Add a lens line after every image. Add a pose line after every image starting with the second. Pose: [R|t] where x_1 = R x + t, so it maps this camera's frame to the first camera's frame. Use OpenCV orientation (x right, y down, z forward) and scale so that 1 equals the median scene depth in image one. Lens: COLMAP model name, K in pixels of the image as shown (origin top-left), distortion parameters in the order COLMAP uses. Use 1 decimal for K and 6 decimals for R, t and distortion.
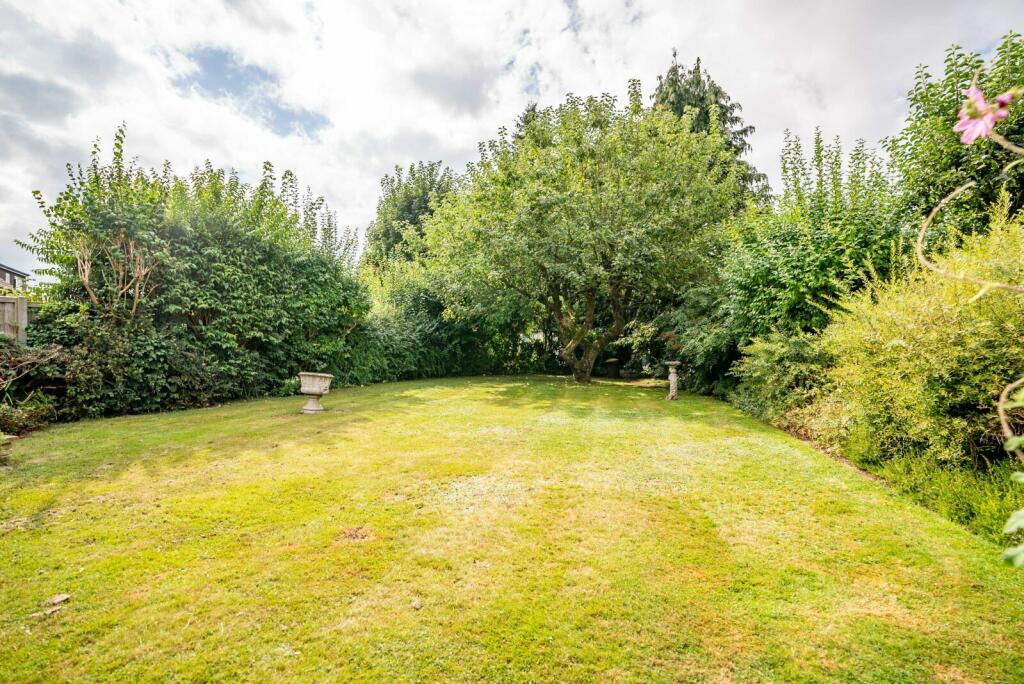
lens RADIAL K [[514.1, 0, 512.0], [0, 514.1, 342.0], [0, 0, 1]] dist [-0.067860, 0.033254]
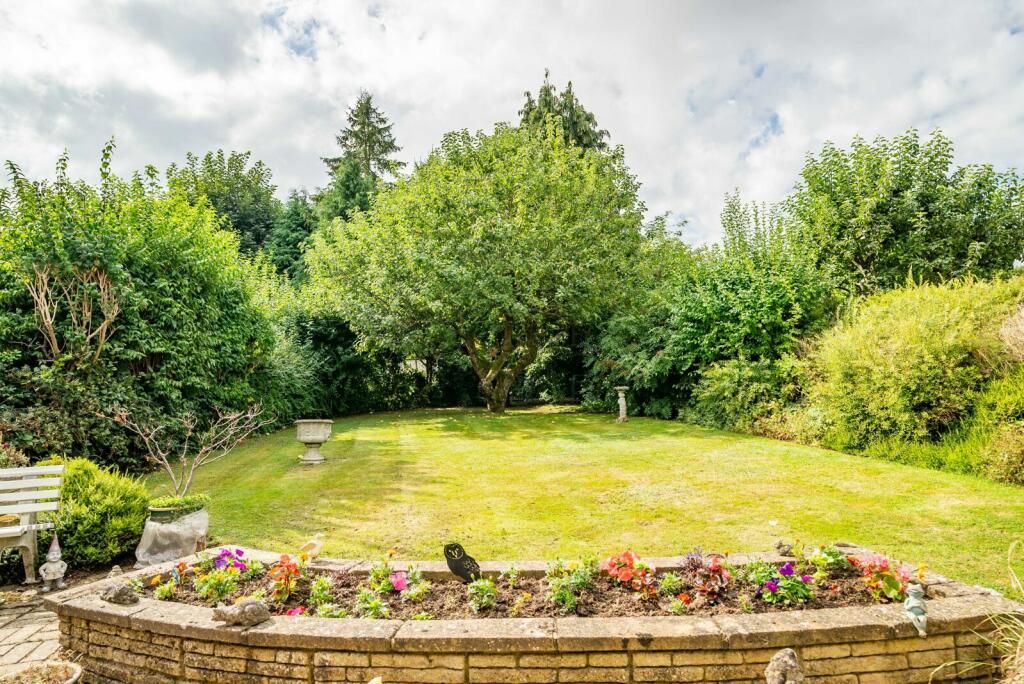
lens RADIAL K [[622.2, 0, 512.0], [0, 622.2, 342.0], [0, 0, 1]] dist [-0.043017, 0.038052]
pose [[0.927150, -0.025383, 0.373830, -0.341583], [0.039772, 0.998733, -0.030826, -0.022152], [-0.372574, 0.043448, 0.926985, -0.127794]]
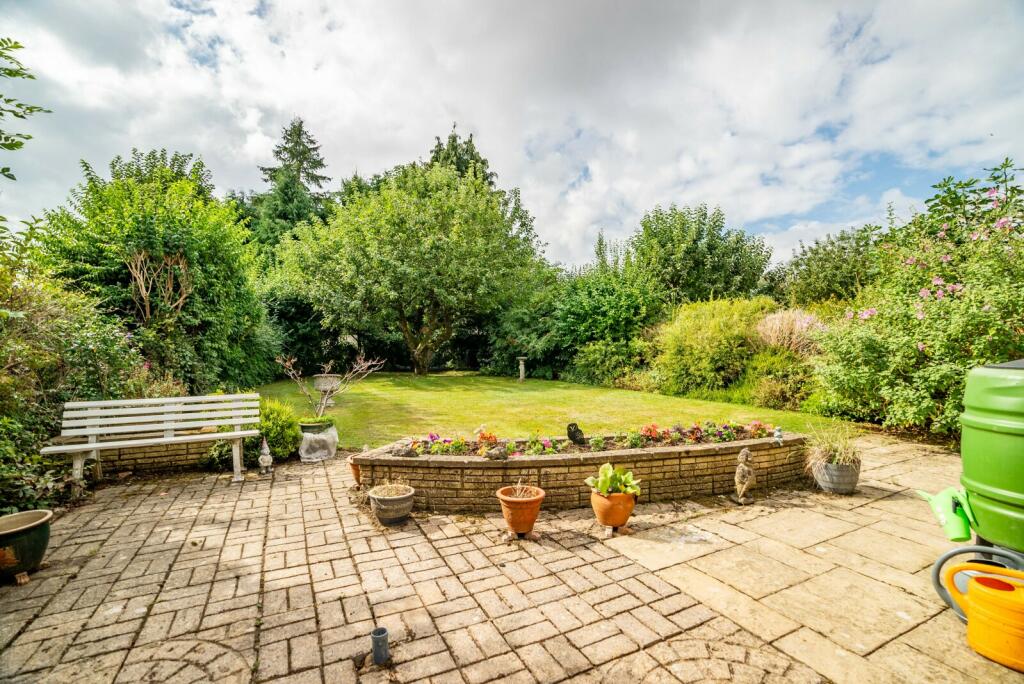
lens RADIAL K [[484.3, 0, 512.0], [0, 484.3, 342.0], [0, 0, 1]] dist [-0.066363, 0.033824]
pose [[0.795720, -0.011426, 0.605557, -0.539559], [0.008774, 0.999935, 0.007338, -0.017616], [-0.605601, -0.000526, 0.795768, -0.160558]]
